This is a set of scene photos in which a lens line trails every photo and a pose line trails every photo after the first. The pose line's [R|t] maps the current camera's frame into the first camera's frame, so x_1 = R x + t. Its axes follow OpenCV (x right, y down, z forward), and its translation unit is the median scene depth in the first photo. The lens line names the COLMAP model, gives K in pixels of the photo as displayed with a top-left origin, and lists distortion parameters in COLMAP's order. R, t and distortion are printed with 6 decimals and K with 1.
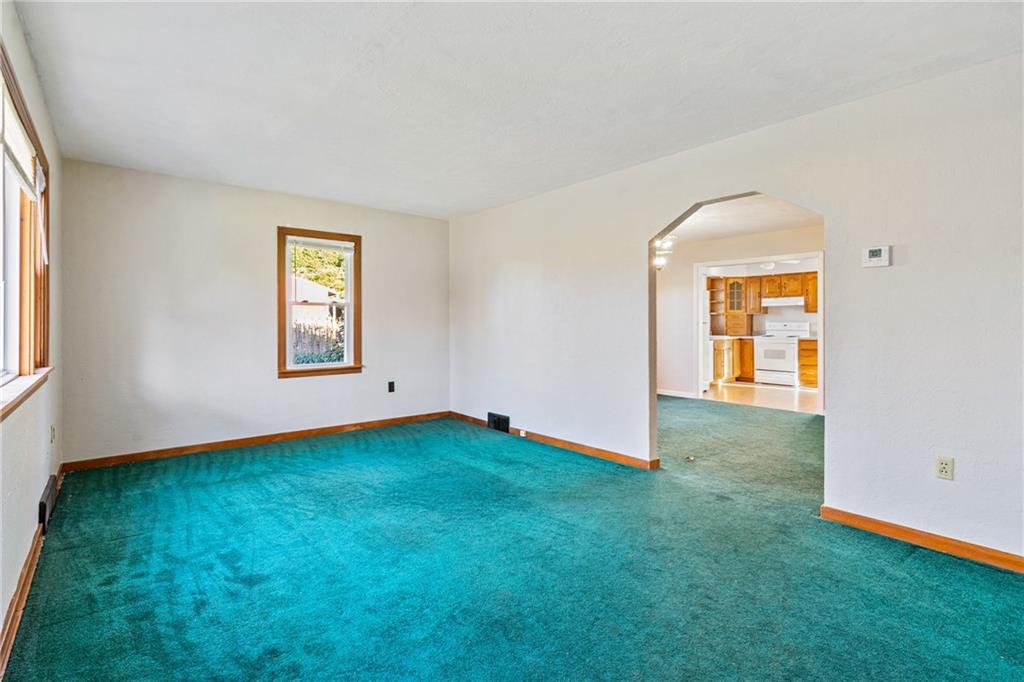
lens RADIAL K [[464.9, 0, 518.7], [0, 464.9, 325.3], [0, 0, 1]] dist [-0.006358, 0.003812]
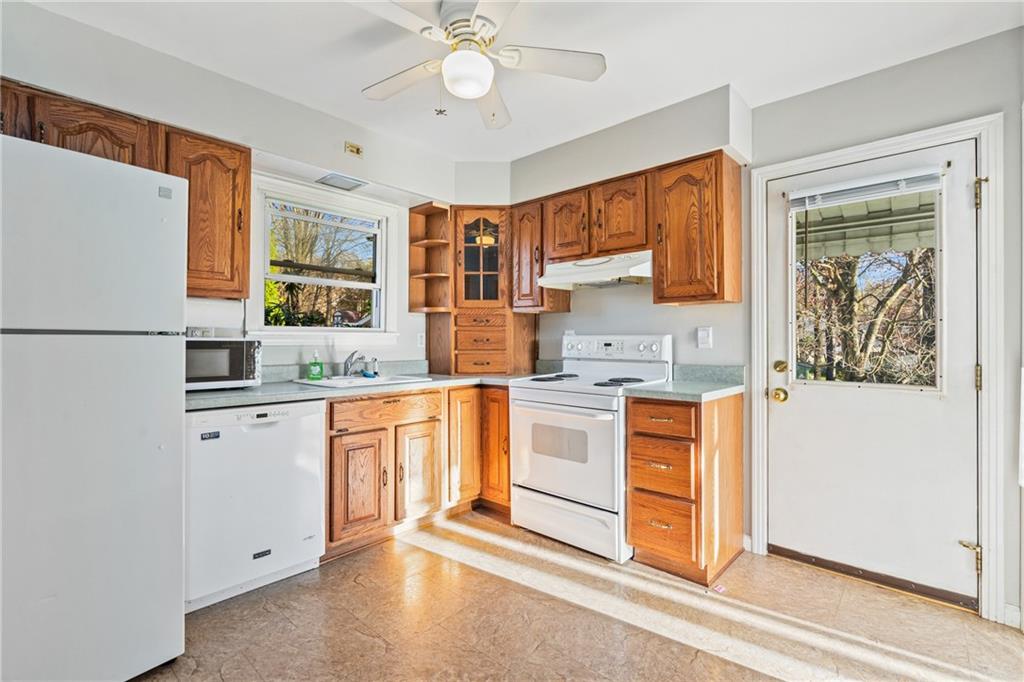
lens RADIAL K [[464.9, 0, 508.4], [0, 464.9, 338.1], [0, 0, 1]] dist [-0.006358, 0.003812]
pose [[0.991153, 0.005801, 0.132595, 0.459451], [-0.004342, 0.999927, -0.011285, -0.000637], [-0.132651, 0.010610, 0.991106, 0.679618]]
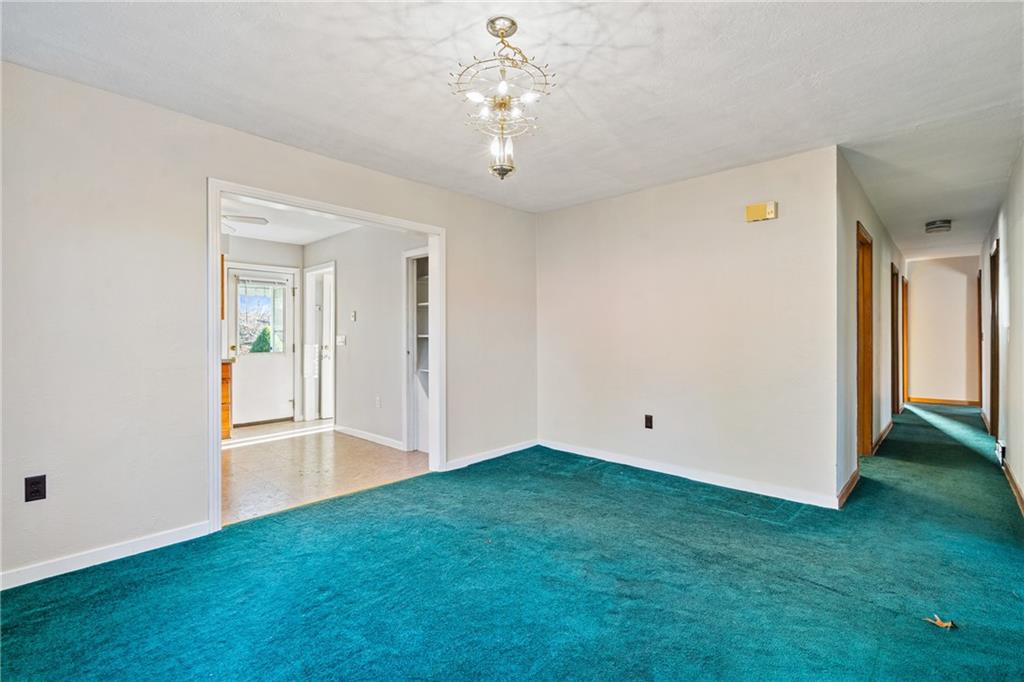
lens RADIAL K [[464.9, 0, 506.2], [0, 464.9, 336.0], [0, 0, 1]] dist [-0.006358, 0.003812]
pose [[-0.111498, 0.003361, 0.993759, -0.019459], [0.008024, 0.999965, -0.002481, 0.000310], [-0.993732, 0.007697, -0.111521, 0.625481]]
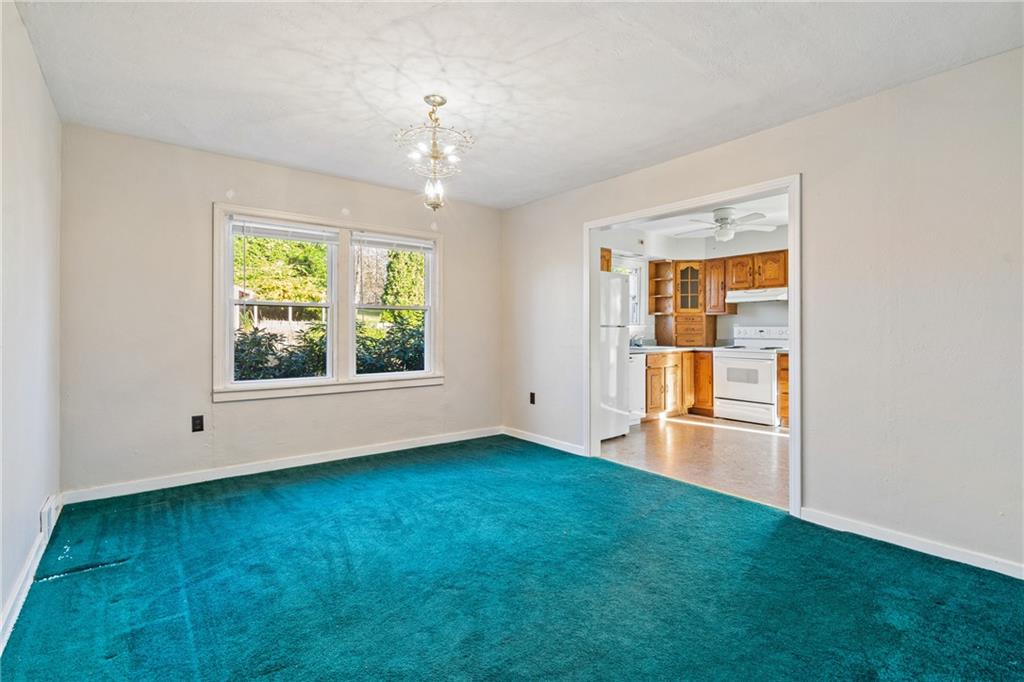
lens RADIAL K [[464.9, 0, 514.3], [0, 464.9, 327.8], [0, 0, 1]] dist [-0.006358, 0.003812]
pose [[0.999643, 0.004913, -0.026266, 0.237943], [-0.005216, 0.999921, -0.011475, 0.004529], [0.026208, 0.011608, 0.999589, 0.326332]]
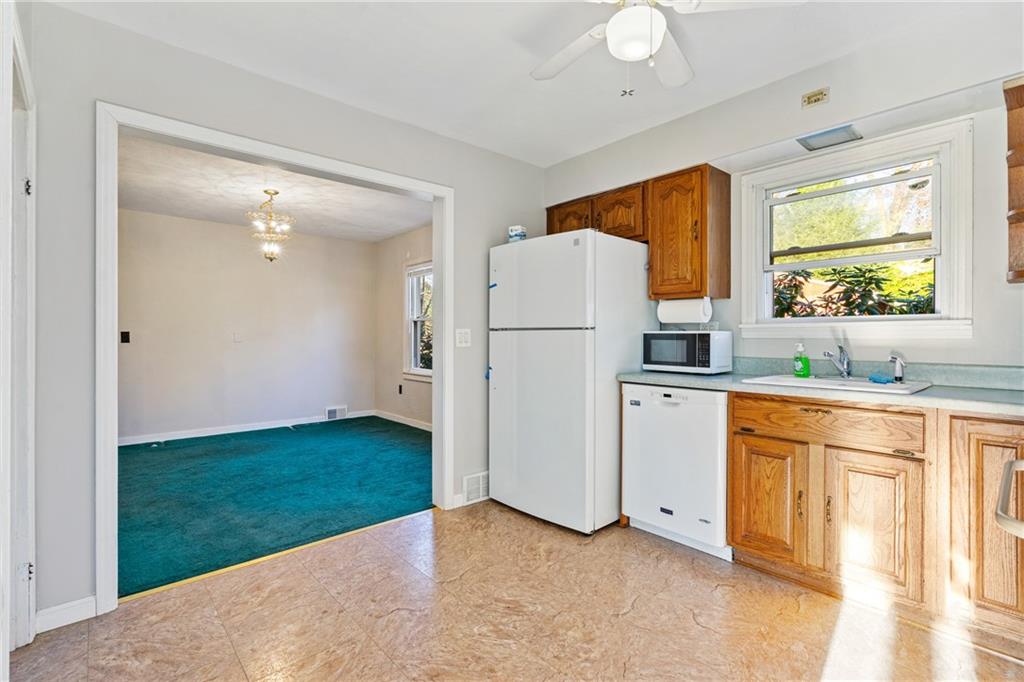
lens RADIAL K [[464.9, 0, 510.3], [0, 464.9, 339.4], [0, 0, 1]] dist [-0.006358, 0.003812]
pose [[0.032564, 0.008060, -0.999437, 0.637947], [-0.006652, 0.999947, 0.007848, 0.000930], [0.999448, 0.006393, 0.032616, 0.819951]]
